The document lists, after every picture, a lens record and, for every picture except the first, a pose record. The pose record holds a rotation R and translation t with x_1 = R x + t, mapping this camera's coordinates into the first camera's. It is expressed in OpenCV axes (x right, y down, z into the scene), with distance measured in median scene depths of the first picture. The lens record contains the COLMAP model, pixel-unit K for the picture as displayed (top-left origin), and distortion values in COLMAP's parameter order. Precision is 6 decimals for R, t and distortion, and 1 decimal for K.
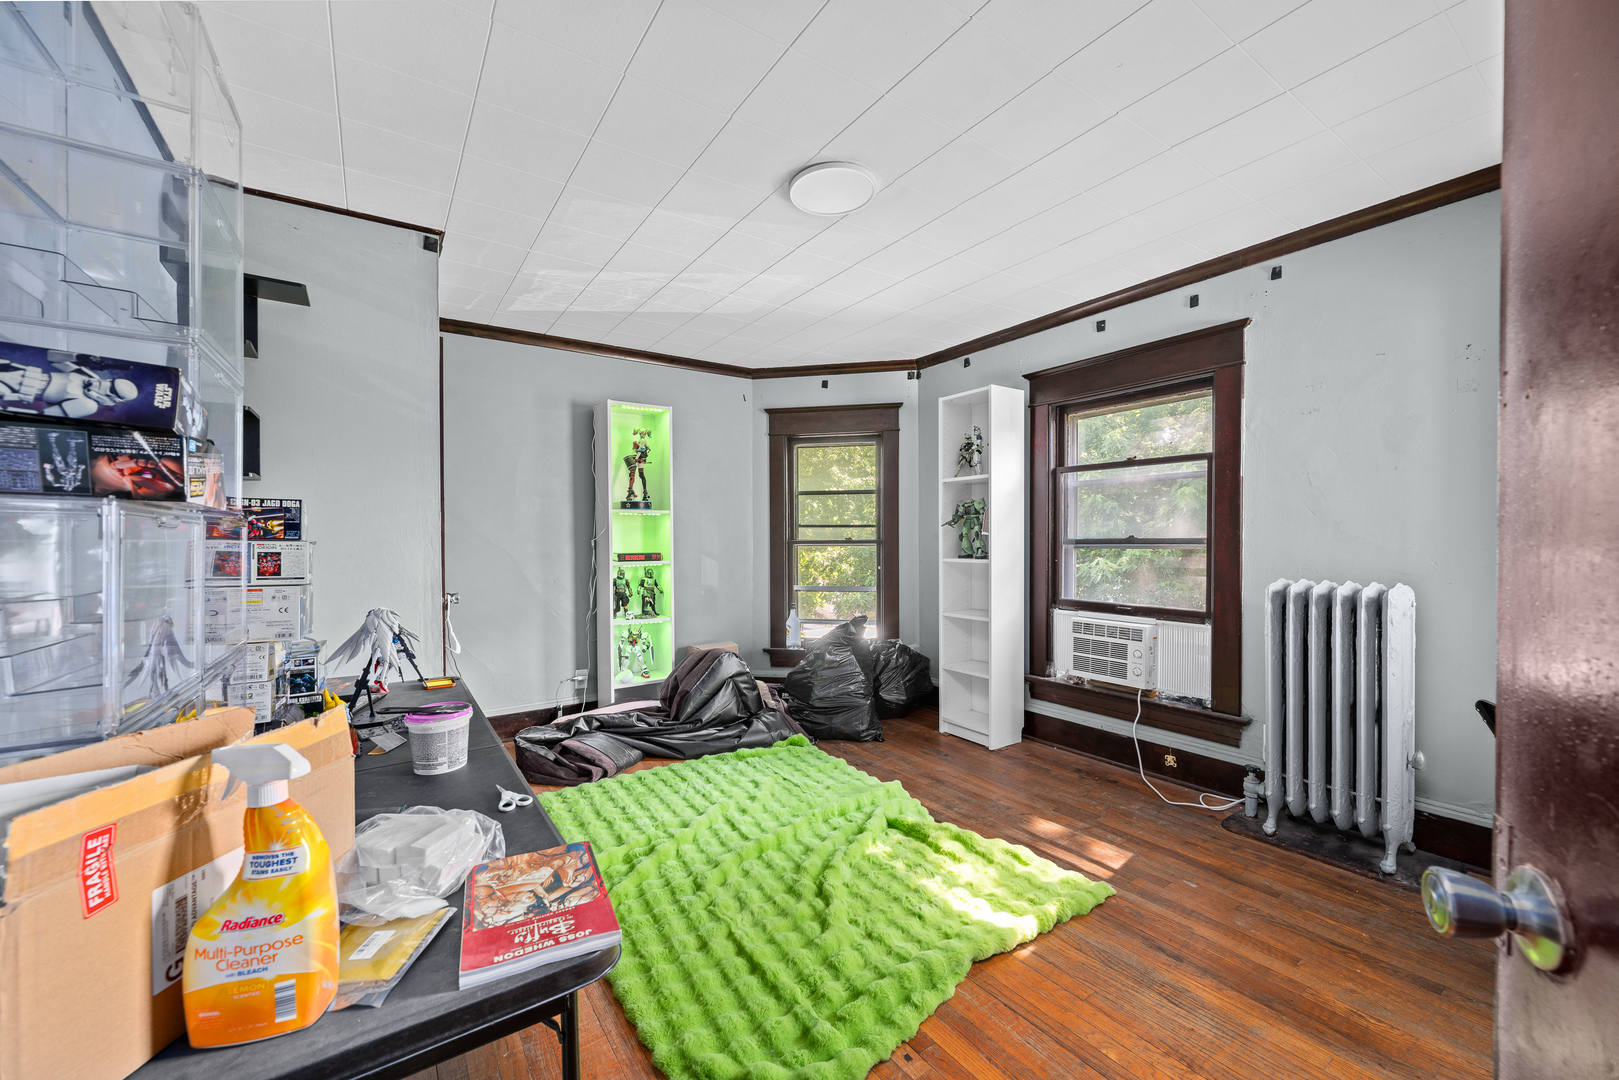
lens RADIAL K [[637.4, 0, 806.8], [0, 637.4, 543.5], [0, 0, 1]] dist [-0.002601, 0.000262]
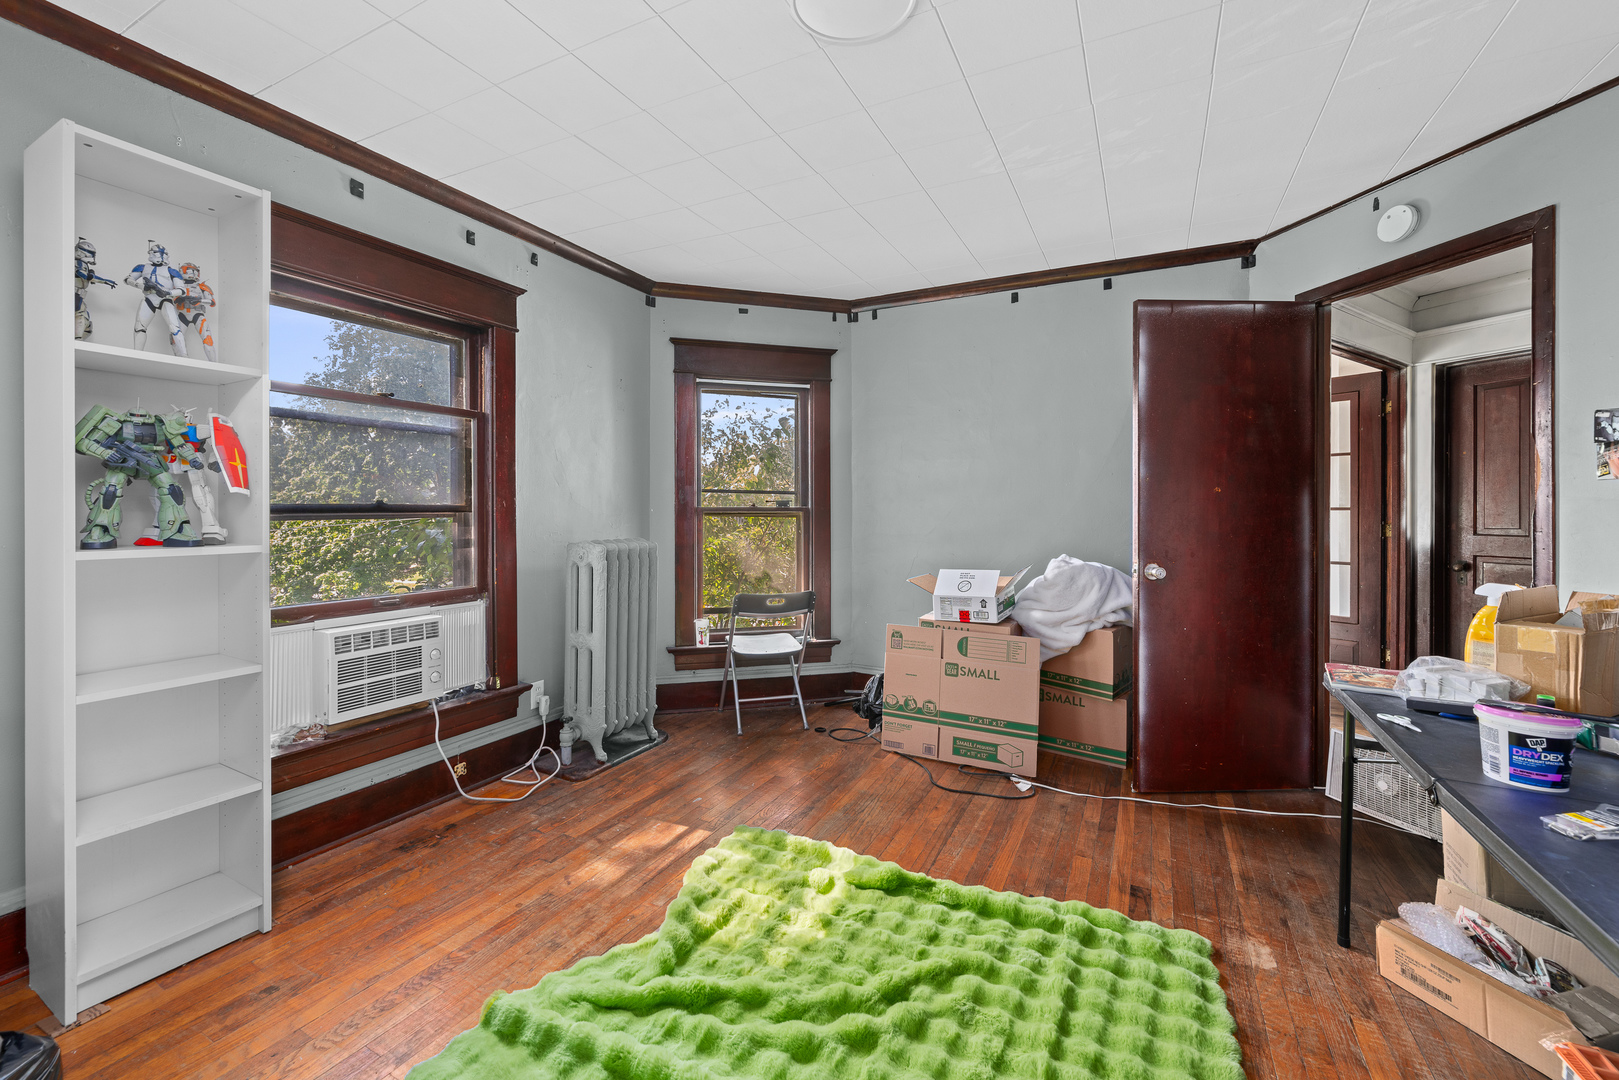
lens RADIAL K [[637.4, 0, 820.4], [0, 637.4, 507.6], [0, 0, 1]] dist [-0.002601, 0.000262]
pose [[-0.453232, 0.000468, 0.891393, -0.415262], [0.001079, 0.999999, 0.000023, -0.004991], [-0.891392, 0.000972, -0.453232, 1.004279]]
